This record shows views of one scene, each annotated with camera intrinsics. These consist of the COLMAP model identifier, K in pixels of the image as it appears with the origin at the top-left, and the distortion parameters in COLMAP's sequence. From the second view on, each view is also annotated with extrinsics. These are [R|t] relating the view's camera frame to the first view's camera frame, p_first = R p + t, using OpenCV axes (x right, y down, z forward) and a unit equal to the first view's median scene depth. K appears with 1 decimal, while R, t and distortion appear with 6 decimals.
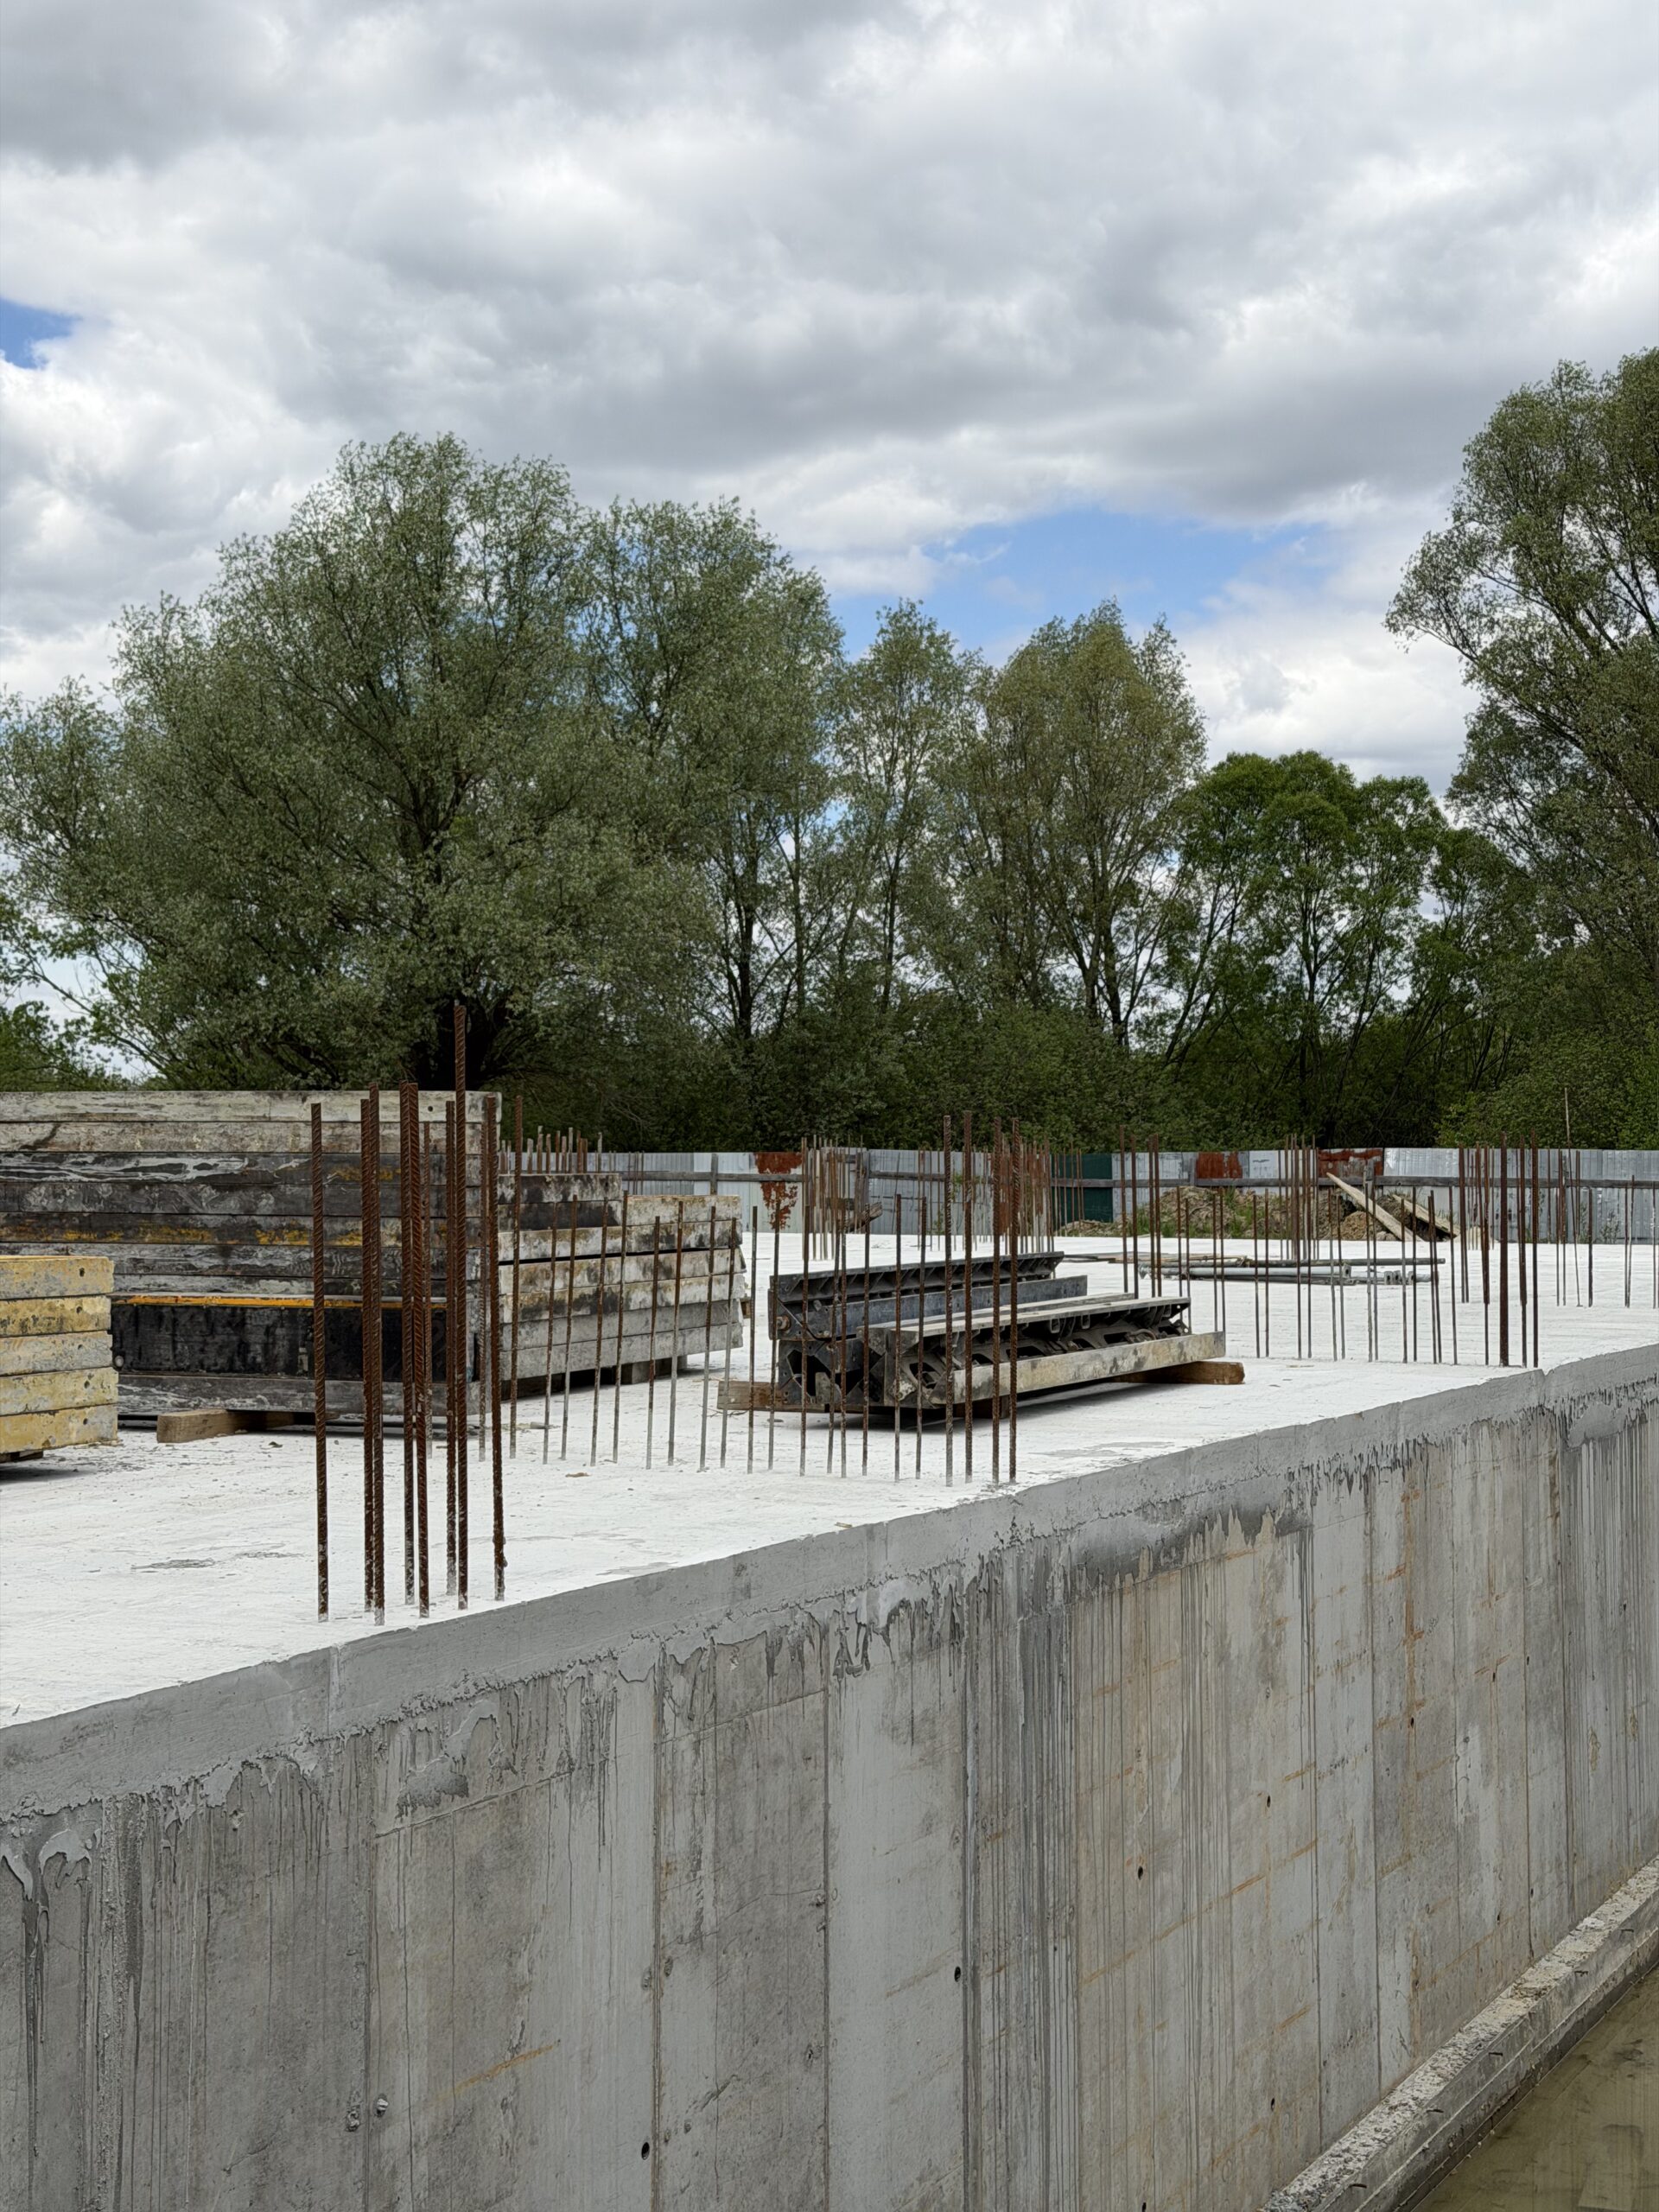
lens RADIAL K [[3130.8, 0, 831.2], [0, 3130.8, 1097.6], [0, 0, 1]] dist [0.134374, 0.000000]
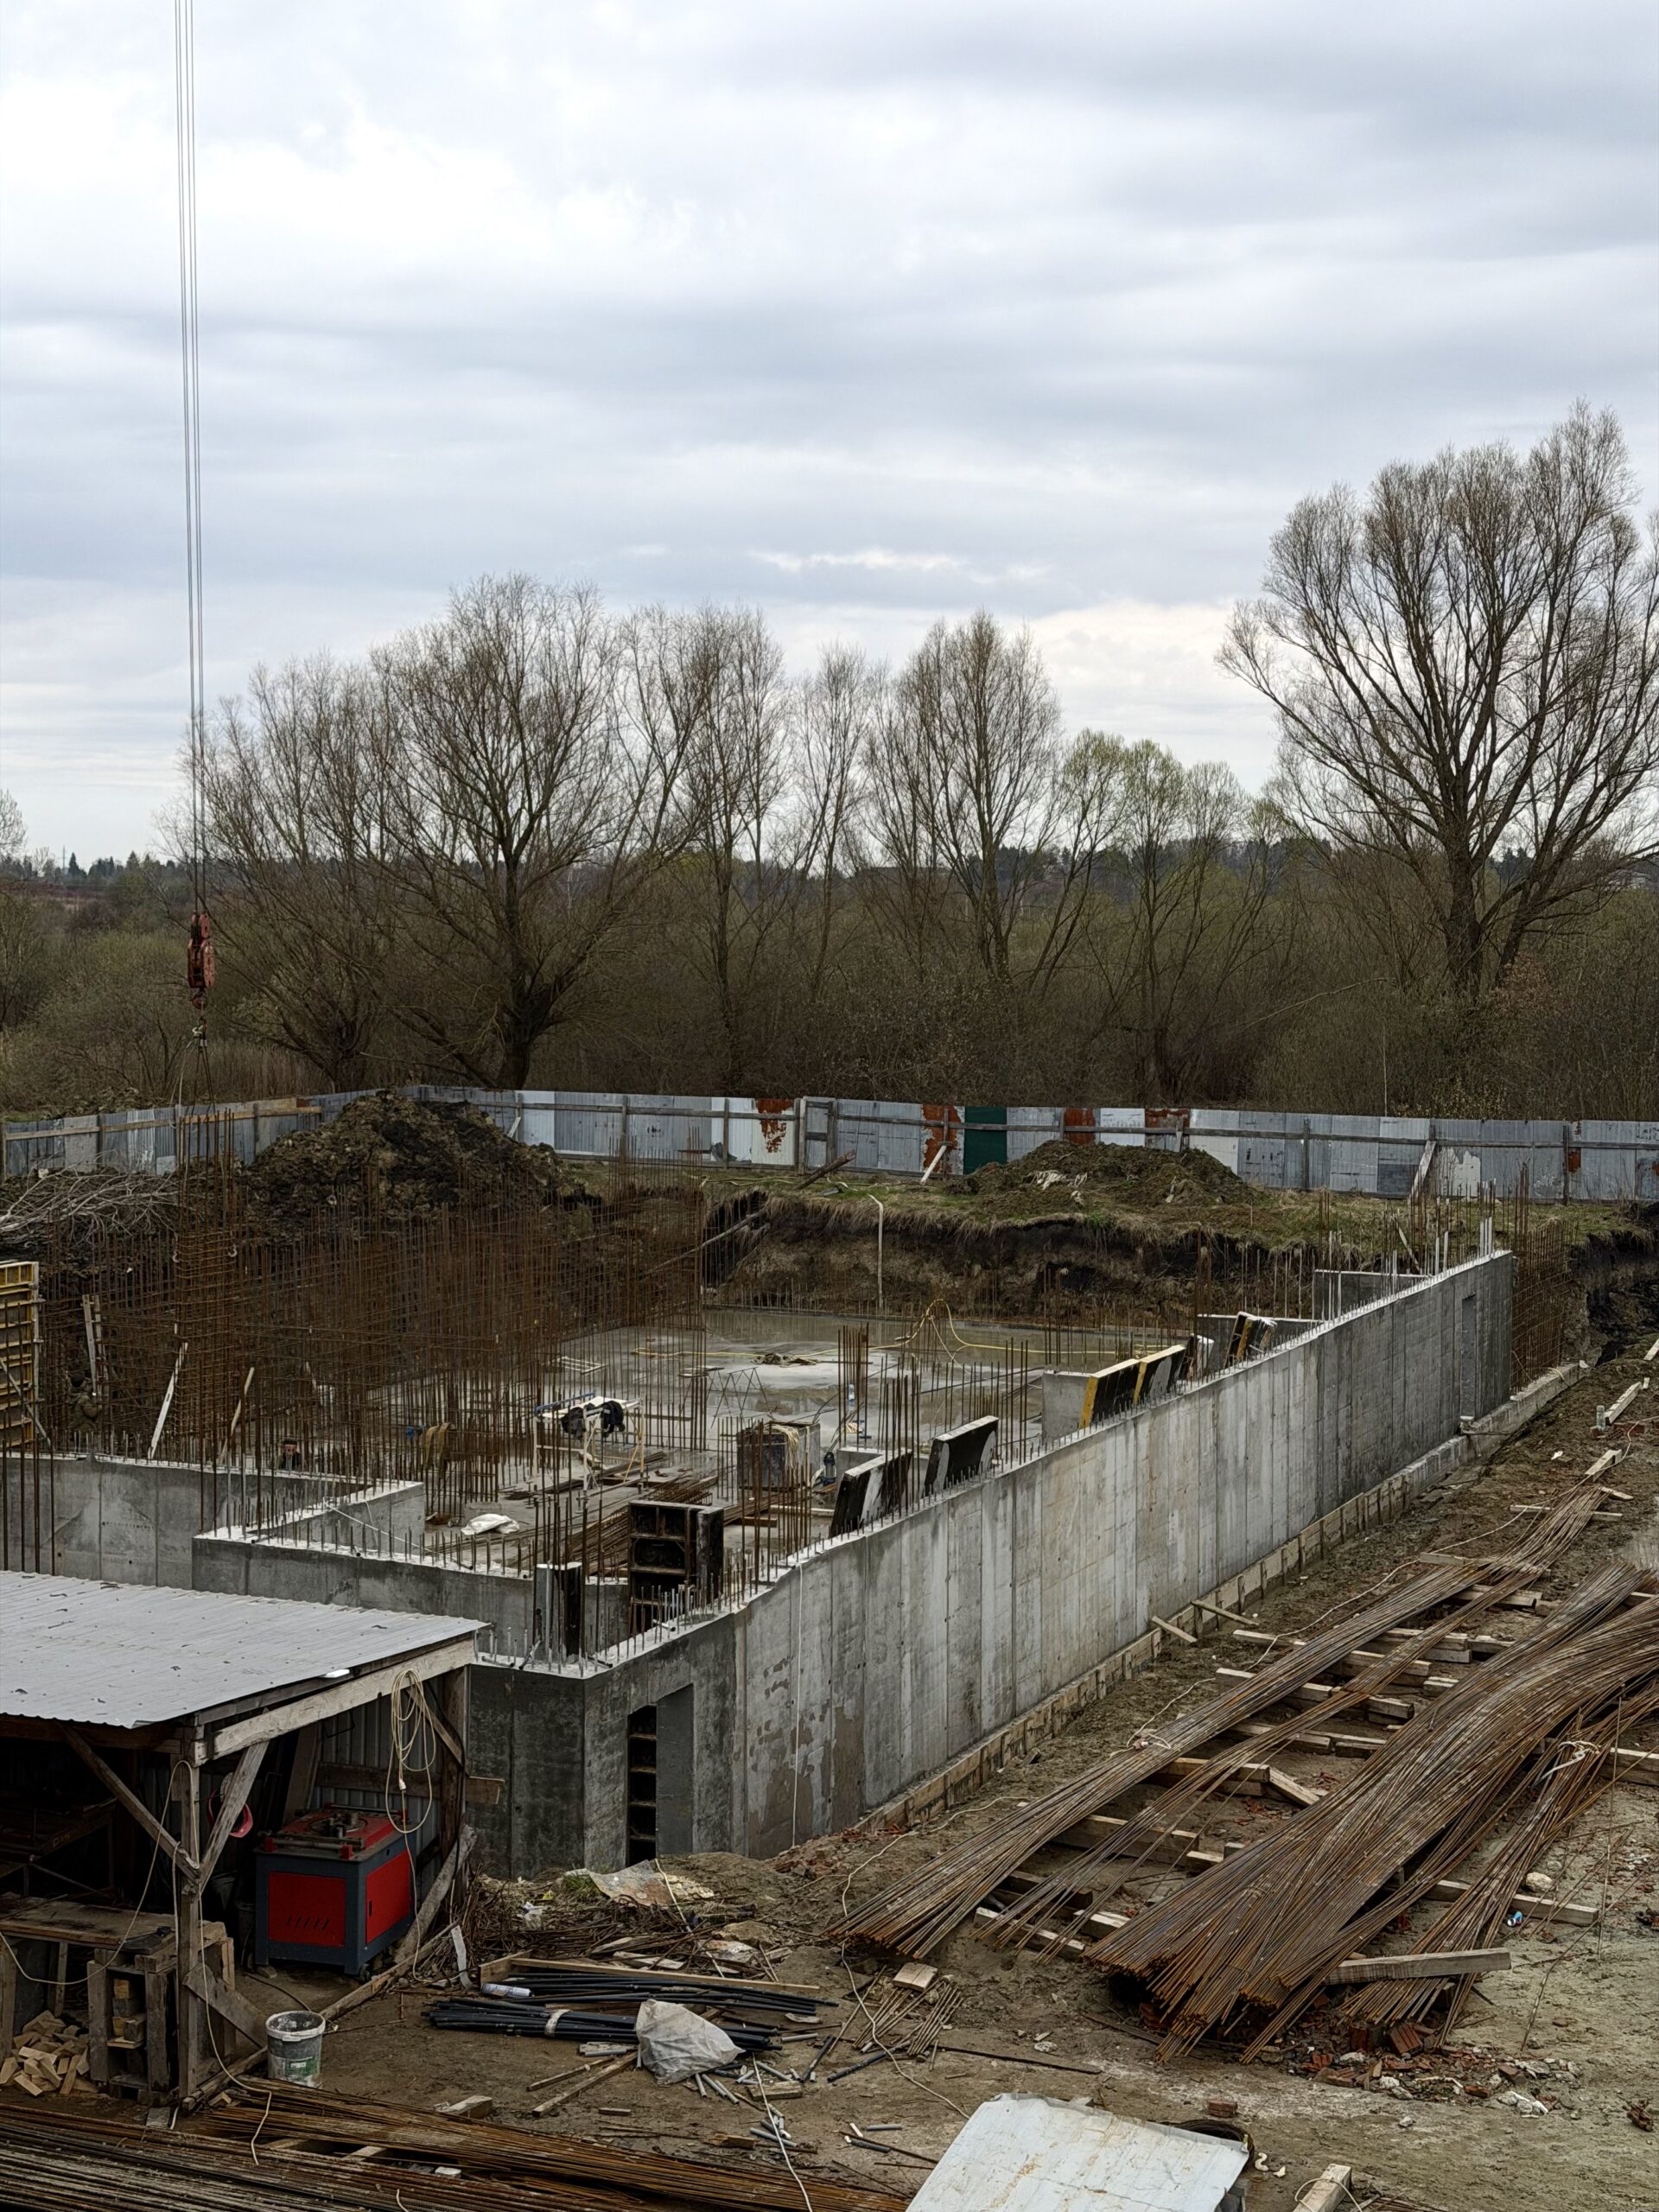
lens RADIAL K [[3130.8, 0, 844.6], [0, 3130.8, 1125.8], [0, 0, 1]] dist [0.134374, 0.000000]
pose [[0.998747, 0.001330, 0.050020, -0.056313], [-0.005618, 0.996307, 0.085684, -0.094040], [-0.049721, -0.085858, 0.995066, -0.428688]]
